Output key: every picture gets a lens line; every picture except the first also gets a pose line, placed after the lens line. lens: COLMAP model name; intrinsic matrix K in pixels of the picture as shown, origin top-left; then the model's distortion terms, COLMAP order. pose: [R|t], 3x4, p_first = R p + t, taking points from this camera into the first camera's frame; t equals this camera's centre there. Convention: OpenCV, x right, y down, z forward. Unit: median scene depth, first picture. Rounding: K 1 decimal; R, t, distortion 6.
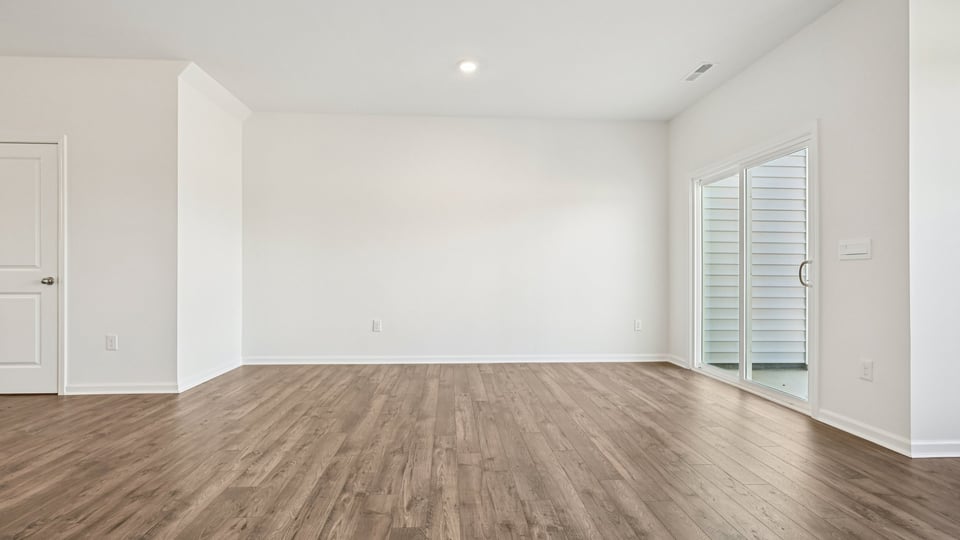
lens RADIAL K [[428.3, 0, 476.4], [0, 428.3, 272.8], [0, 0, 1]] dist [0.002041, 0.000189]
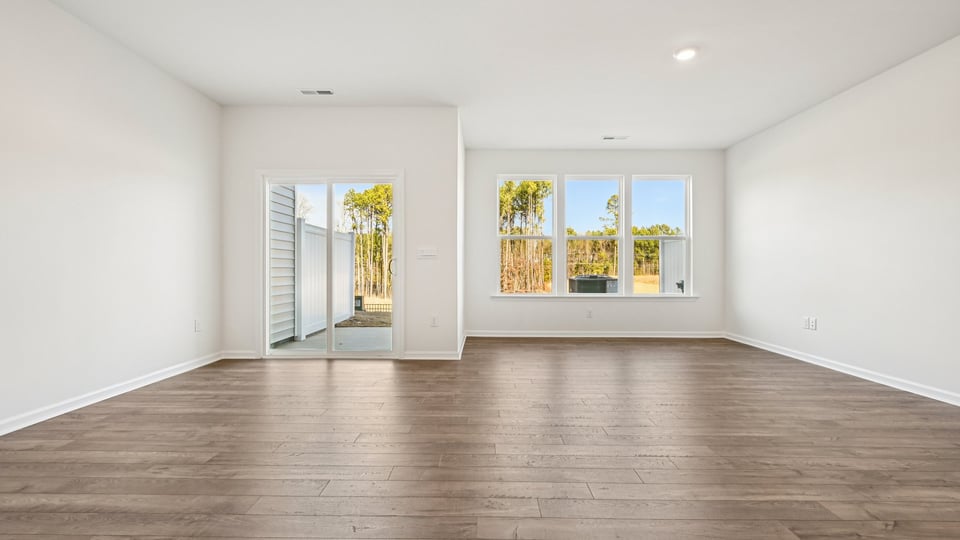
lens RADIAL K [[398.5, 0, 480.0], [0, 398.5, 270.0], [0, 0, 1]] dist [-0.001034, -0.000236]
pose [[0.069853, -0.005881, 0.997540, -0.748632], [-0.009881, 0.999929, 0.006587, -0.001848], [-0.997508, -0.010317, 0.069790, 0.705558]]
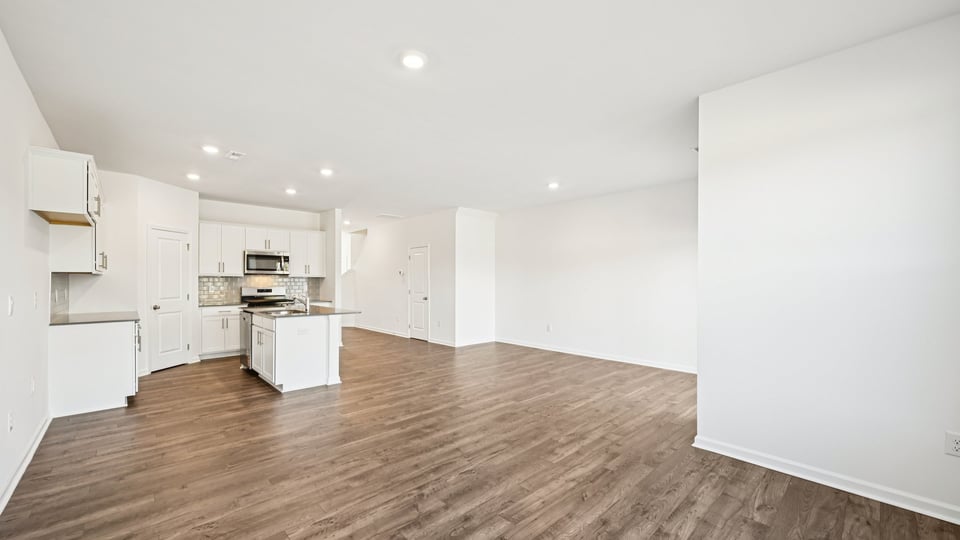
lens RADIAL K [[376.5, 0, 479.0], [0, 376.5, 278.9], [0, 0, 1]] dist [0.000398, 0.000061]
pose [[0.641483, -0.007289, -0.767102, 1.380536], [0.004925, 0.999973, -0.005384, -0.121058], [0.767121, -0.000324, 0.641502, -0.338558]]
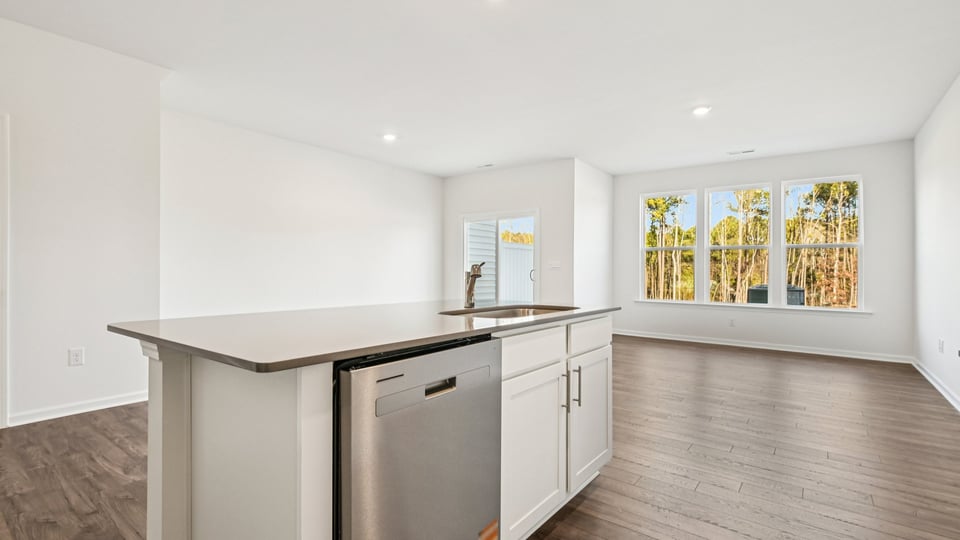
lens RADIAL K [[445.7, 0, 480.0], [0, 445.7, 270.0], [0, 0, 1]] dist [-0.000184, -0.000326]
pose [[0.651389, 0.002413, 0.758740, -1.370267], [-0.012080, 0.999901, 0.007191, -0.050210], [-0.758648, -0.013850, 0.651354, -0.339204]]
